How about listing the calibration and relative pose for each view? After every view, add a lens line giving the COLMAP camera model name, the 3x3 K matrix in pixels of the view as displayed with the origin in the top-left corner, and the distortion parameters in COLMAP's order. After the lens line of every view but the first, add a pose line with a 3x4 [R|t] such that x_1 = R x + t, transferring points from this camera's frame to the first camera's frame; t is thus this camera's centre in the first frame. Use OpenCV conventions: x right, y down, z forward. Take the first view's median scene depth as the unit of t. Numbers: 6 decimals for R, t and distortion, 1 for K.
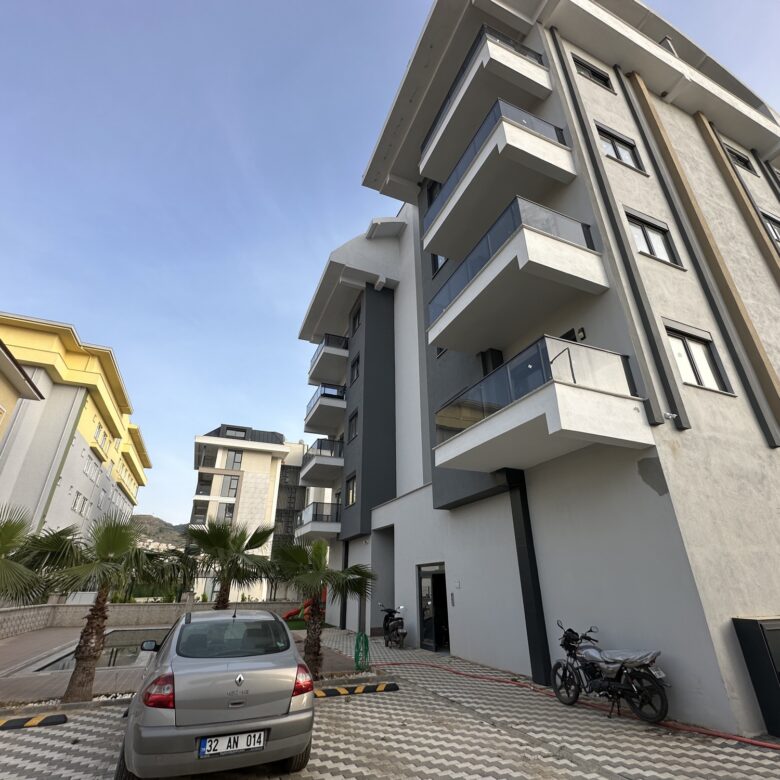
lens RADIAL K [[414.1, 0, 391.5], [0, 414.1, 388.5], [0, 0, 1]] dist [-0.004434, -0.000723]
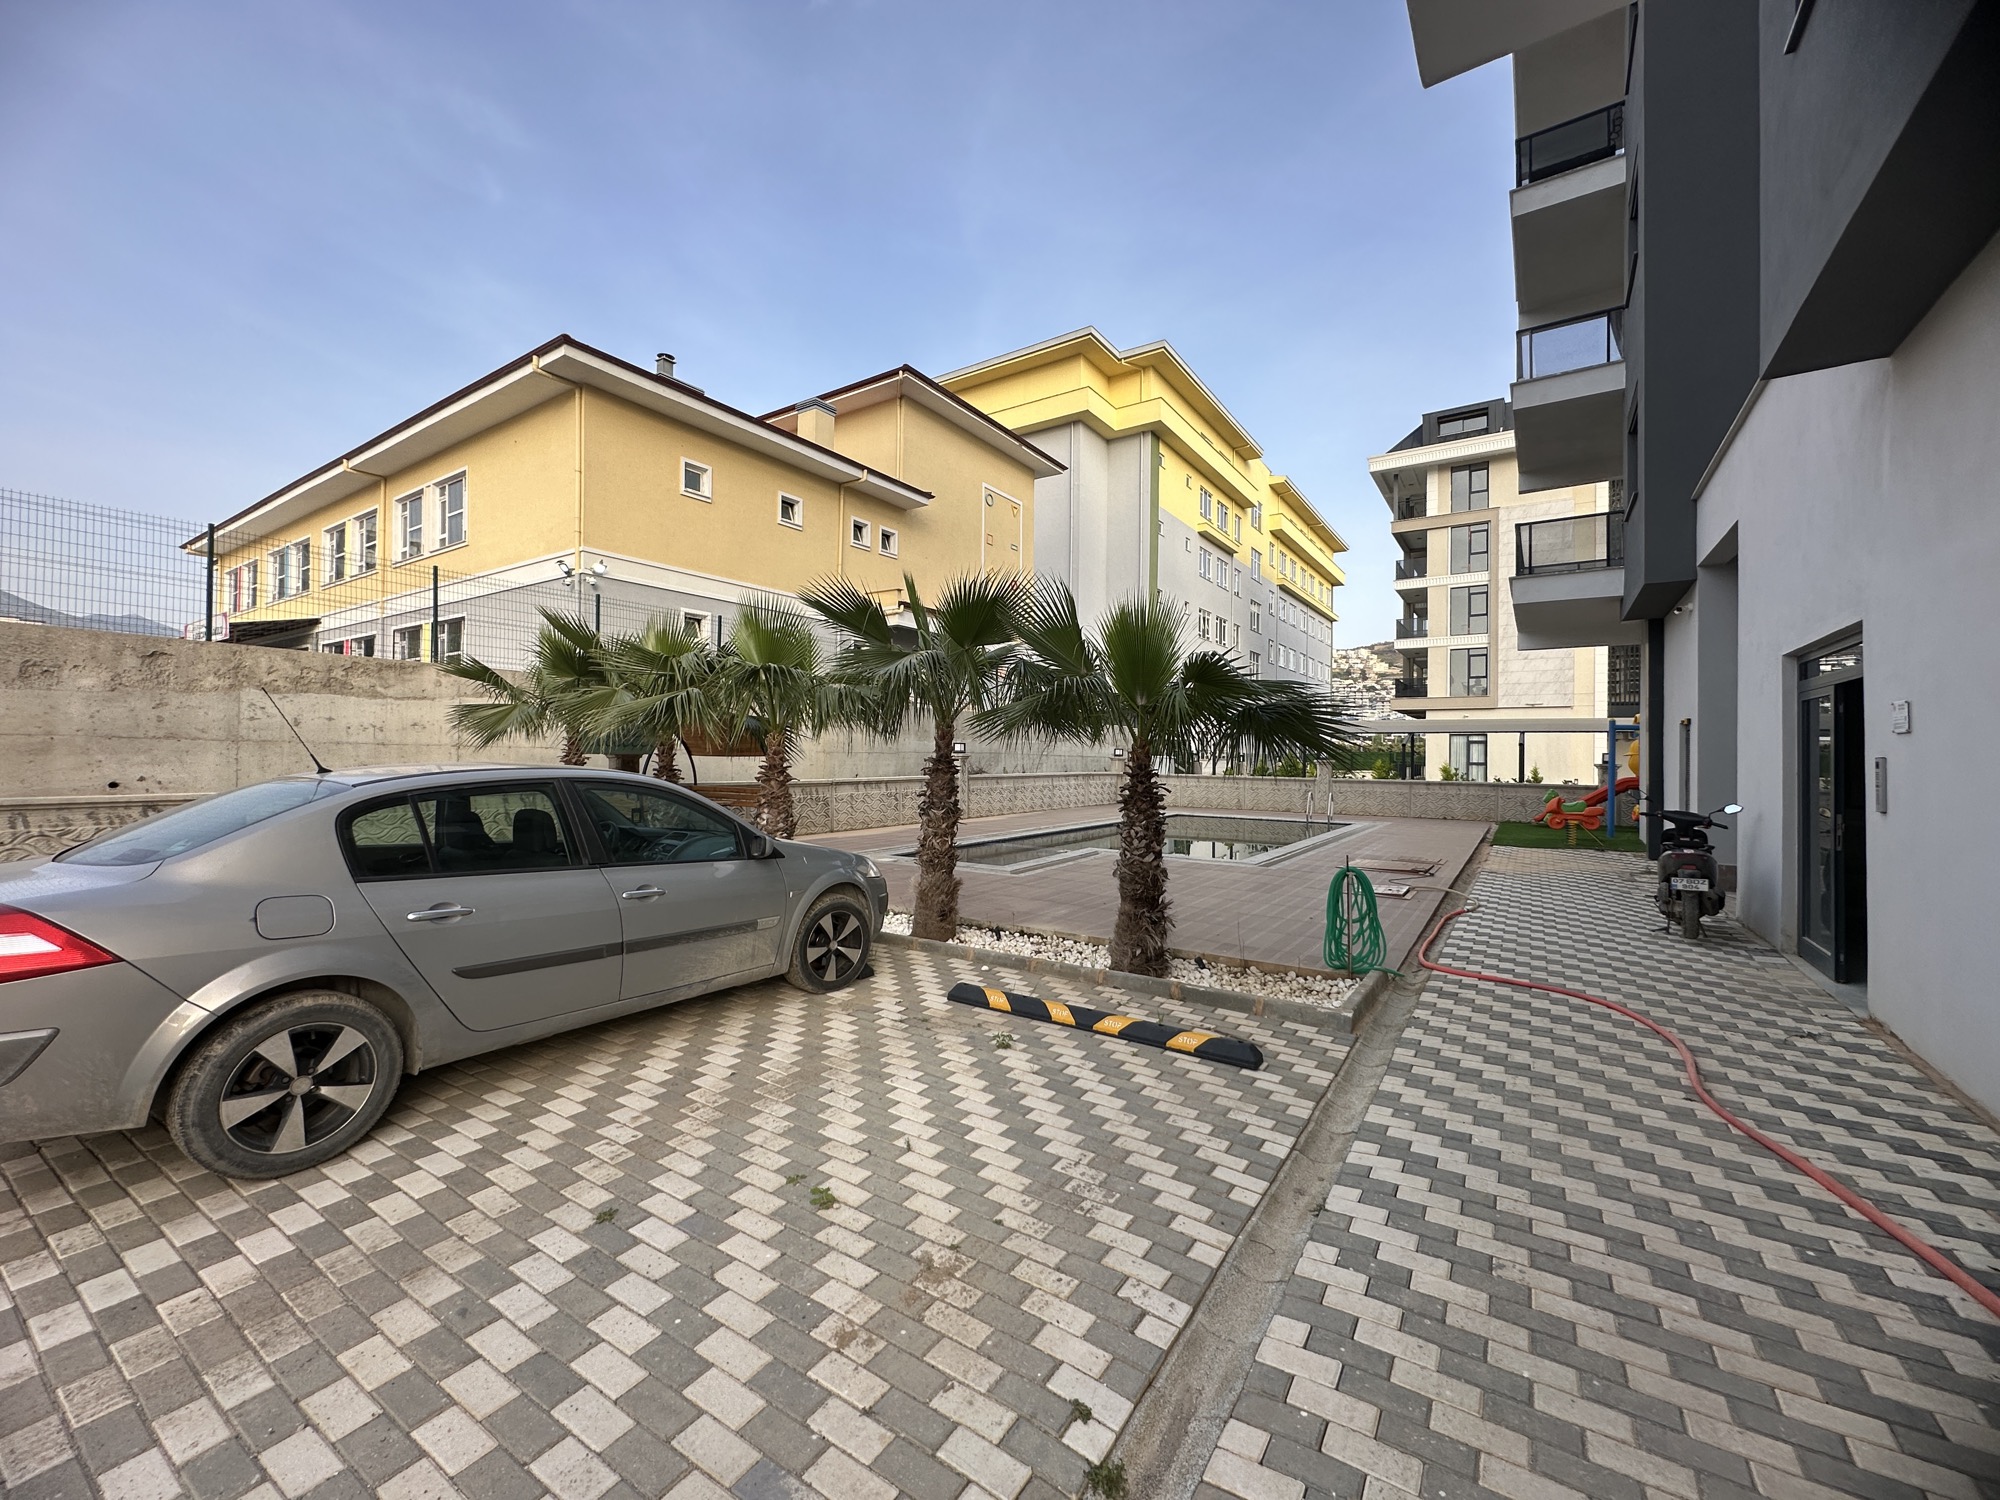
lens RADIAL K [[799.7, 0, 998.3], [0, 799.7, 751.8], [0, 0, 1]] dist [-0.004637, 0.001205]
pose [[0.540054, 0.005720, -0.841611, 0.056534], [0.353080, 0.906186, 0.232727, 0.057748], [0.763987, -0.422841, 0.487370, 0.111035]]
